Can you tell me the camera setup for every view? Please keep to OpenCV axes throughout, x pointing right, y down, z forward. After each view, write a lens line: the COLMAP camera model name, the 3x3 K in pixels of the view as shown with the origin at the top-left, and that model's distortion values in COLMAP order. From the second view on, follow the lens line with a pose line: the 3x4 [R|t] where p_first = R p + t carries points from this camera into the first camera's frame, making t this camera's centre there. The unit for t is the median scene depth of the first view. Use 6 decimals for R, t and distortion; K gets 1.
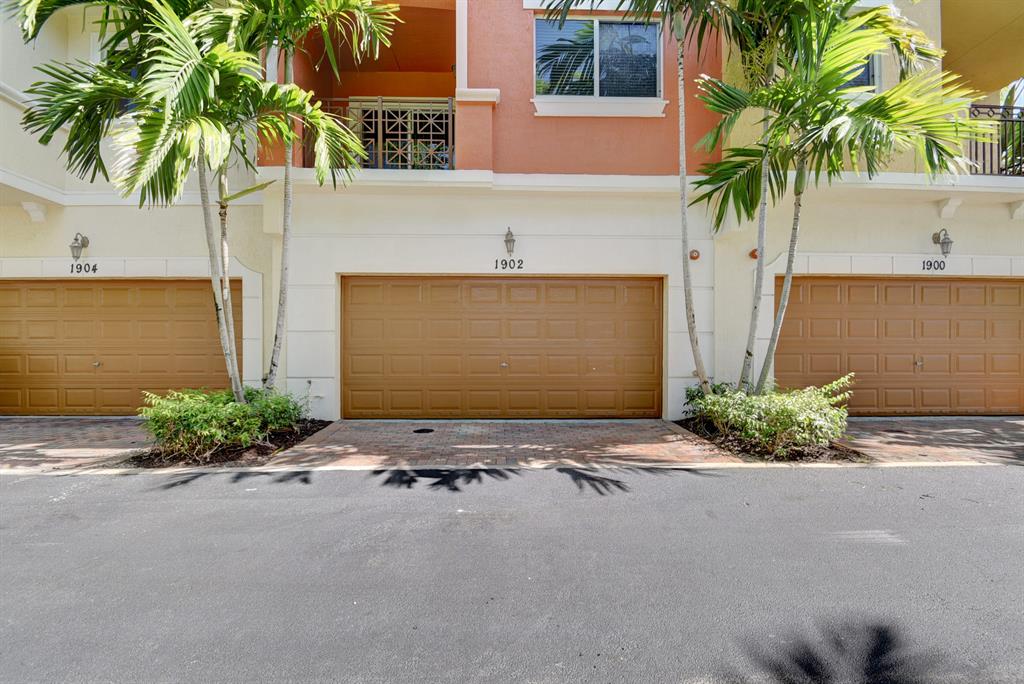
lens RADIAL K [[450.2, 0, 513.2], [0, 450.2, 357.2], [0, 0, 1]] dist [0.013611, -0.016157]
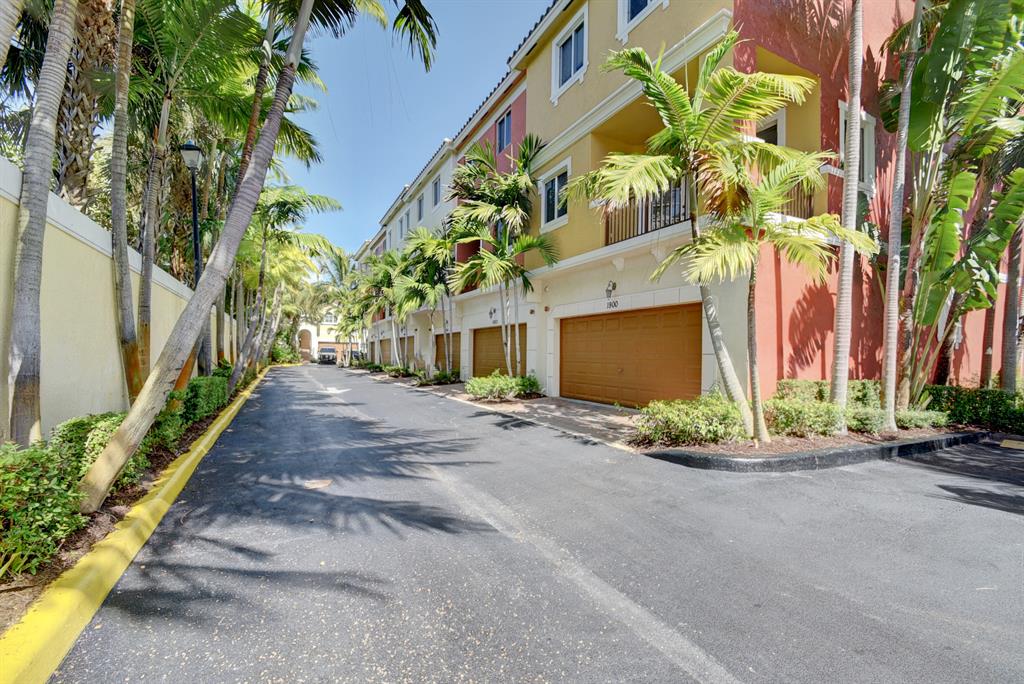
lens RADIAL K [[450.2, 0, 513.2], [0, 450.2, 357.2], [0, 0, 1]] dist [0.013611, -0.016157]
pose [[0.487545, 0.007571, -0.873065, 1.118134], [-0.033969, 0.999370, -0.010303, -0.001481], [0.872437, 0.034680, 0.487495, -0.009675]]
